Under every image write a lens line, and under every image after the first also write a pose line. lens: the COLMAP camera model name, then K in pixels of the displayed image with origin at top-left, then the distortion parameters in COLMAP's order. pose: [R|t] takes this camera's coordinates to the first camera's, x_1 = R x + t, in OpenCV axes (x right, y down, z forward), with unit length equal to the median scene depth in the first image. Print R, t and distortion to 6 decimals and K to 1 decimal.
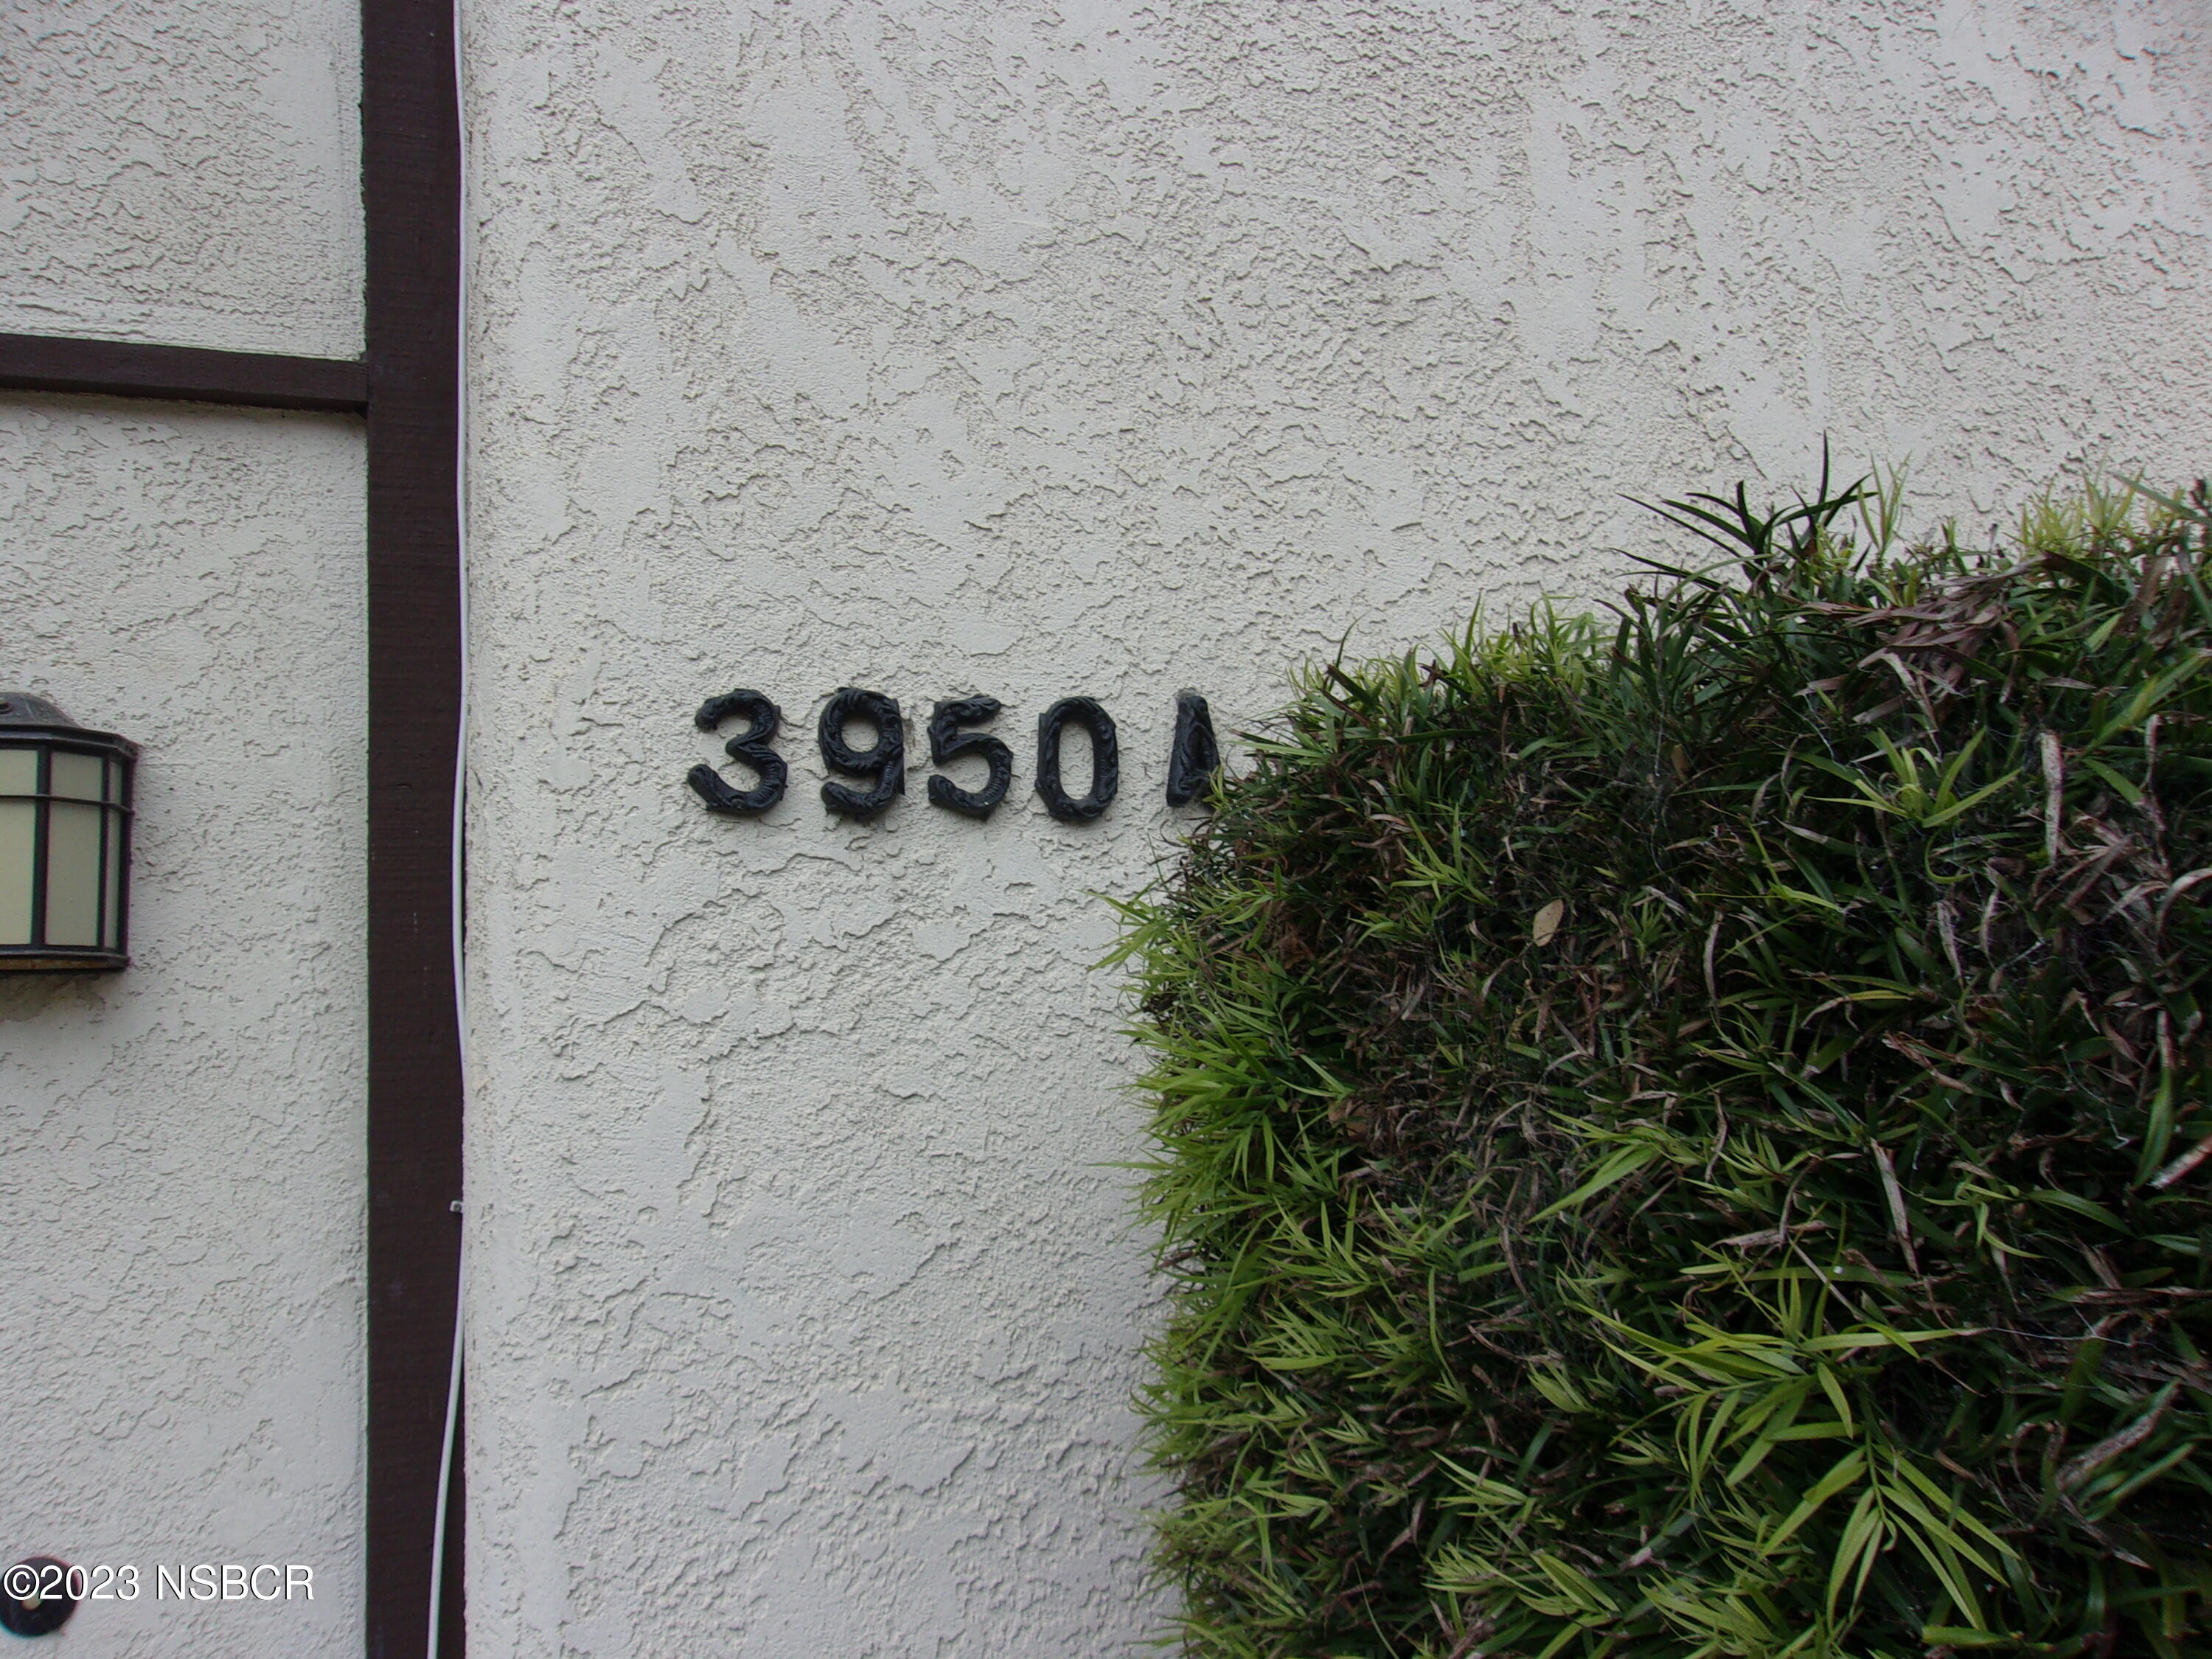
lens RADIAL K [[1773.1, 0, 1106.0], [0, 1773.1, 829.5], [0, 0, 1]] dist [-0.001211, 0.005718]
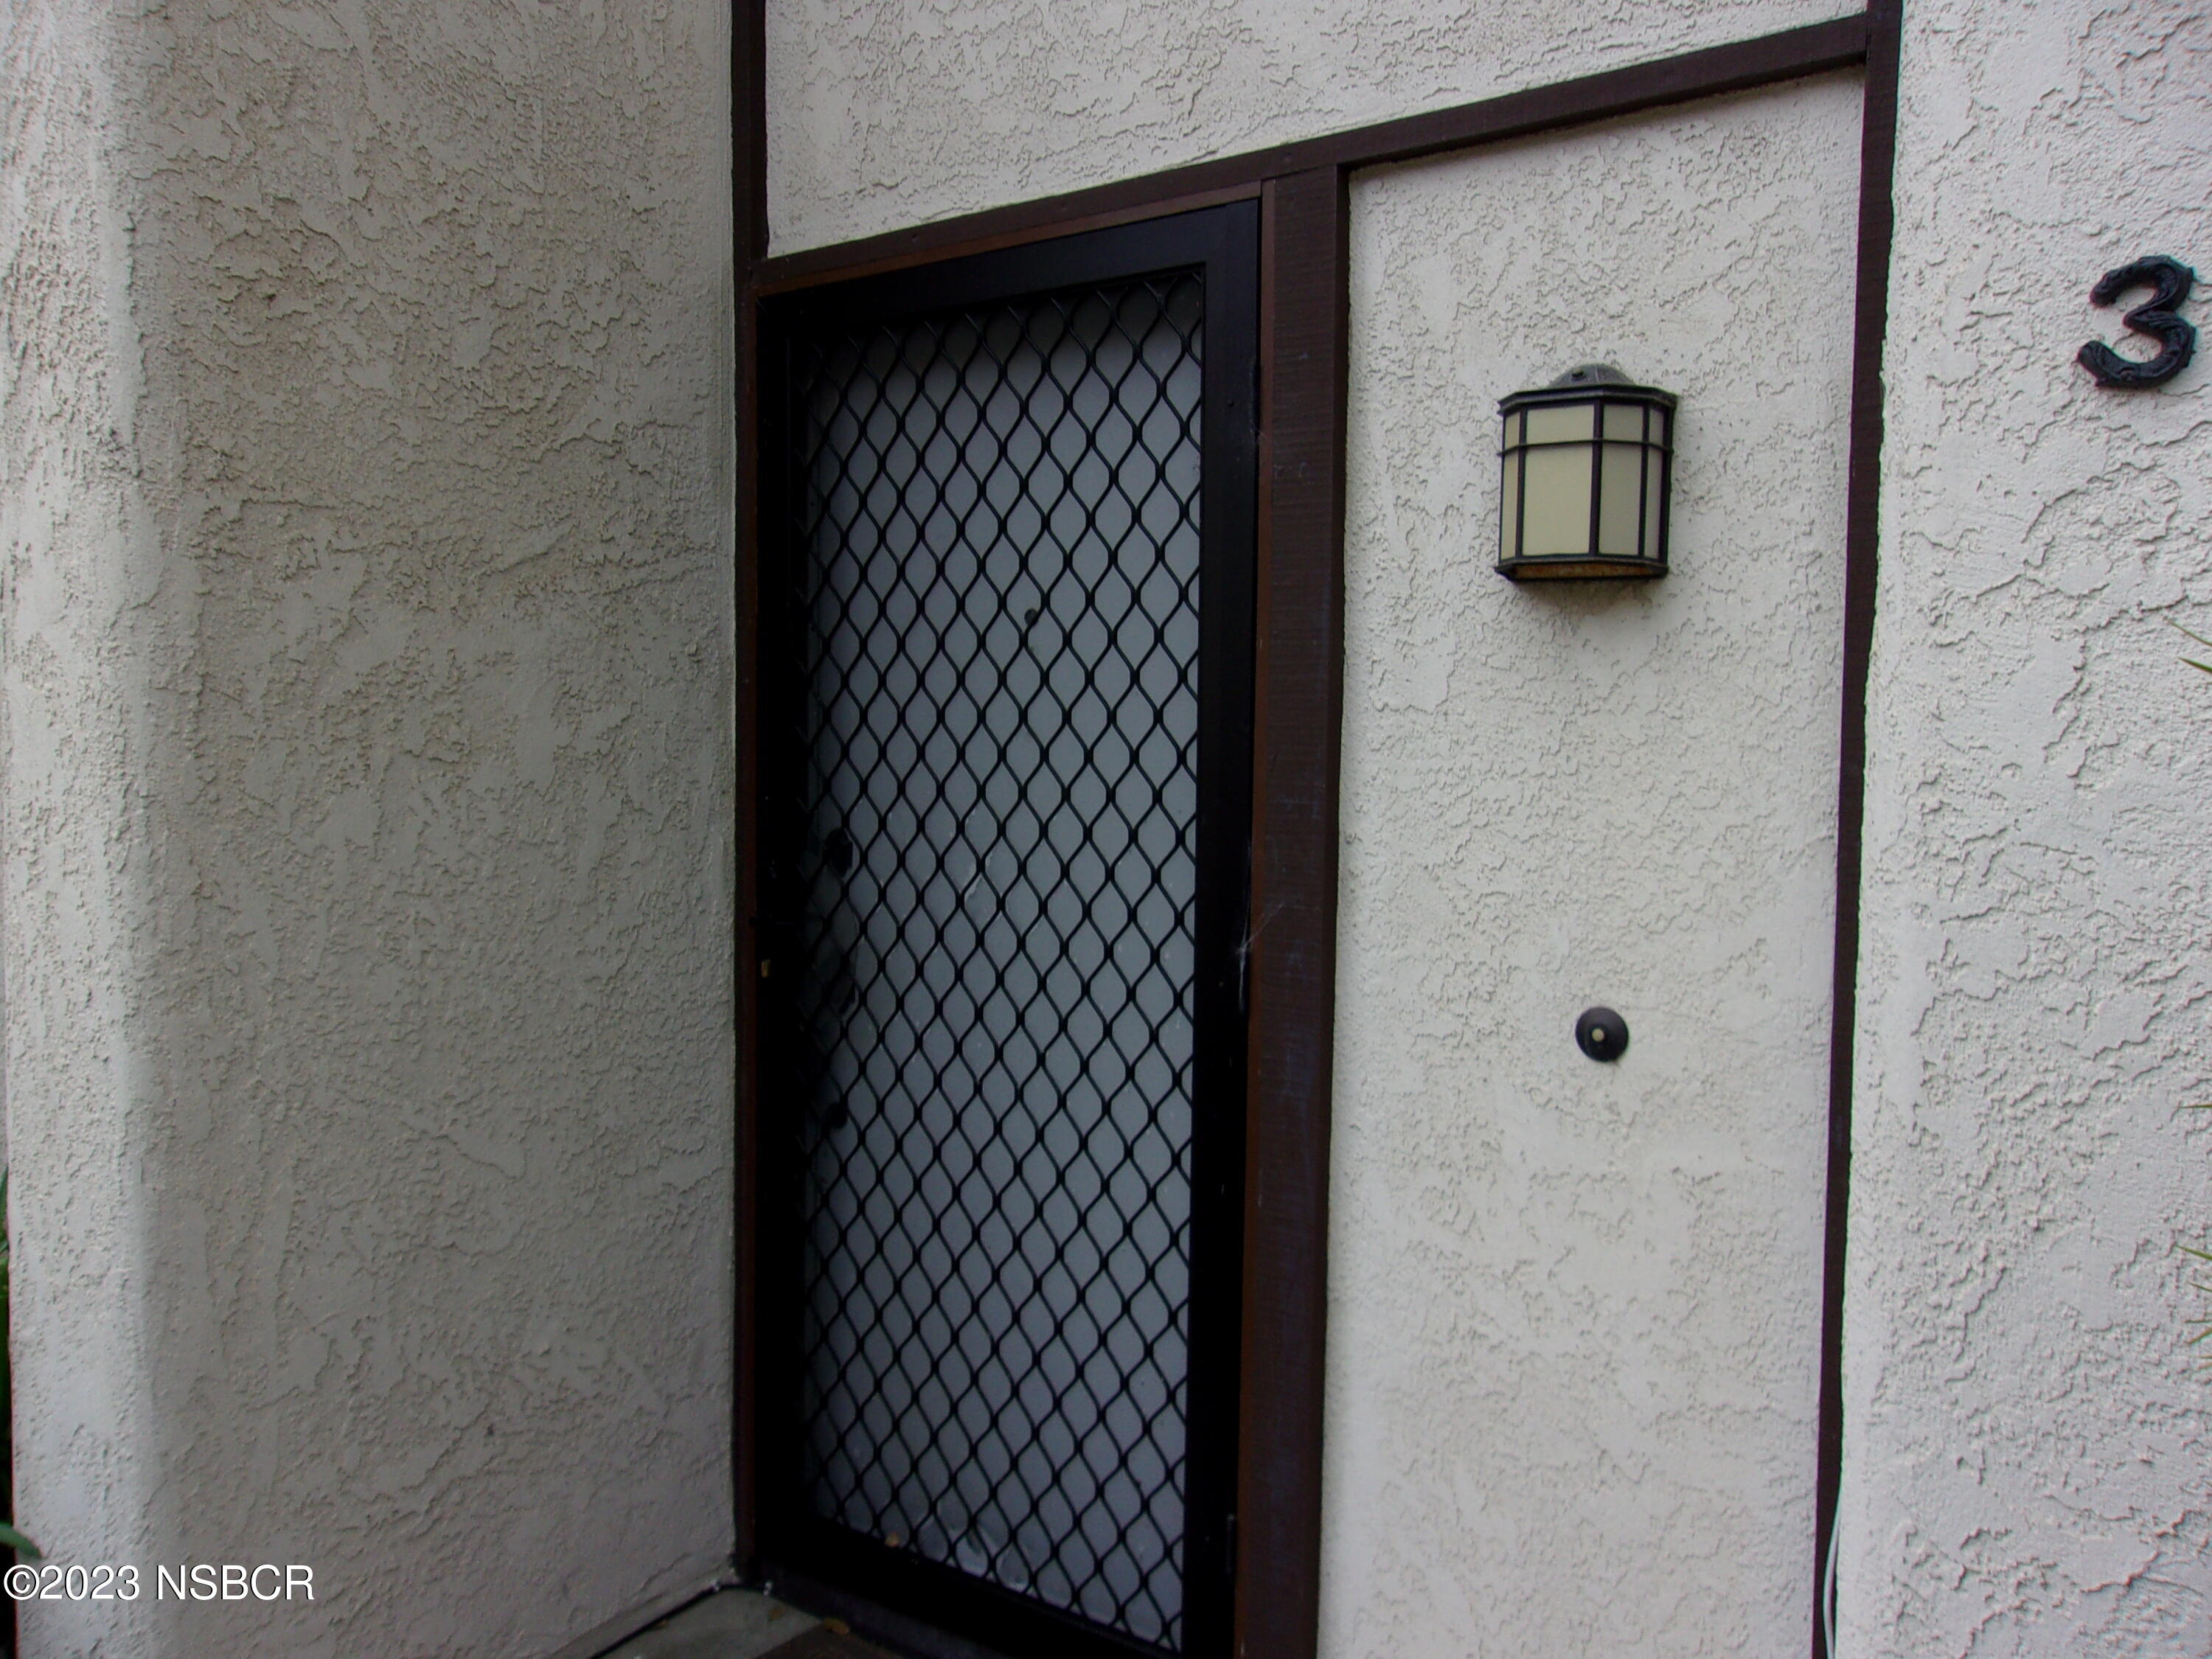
lens RADIAL K [[1801.9, 0, 1106.0], [0, 1801.9, 829.5], [0, 0, 1]] dist [0.092577, 0.002910]
pose [[0.565574, 0.089824, -0.819791, 0.355677], [0.033106, 0.990777, 0.131399, 0.082711], [0.824033, -0.101456, 0.557384, -0.100902]]
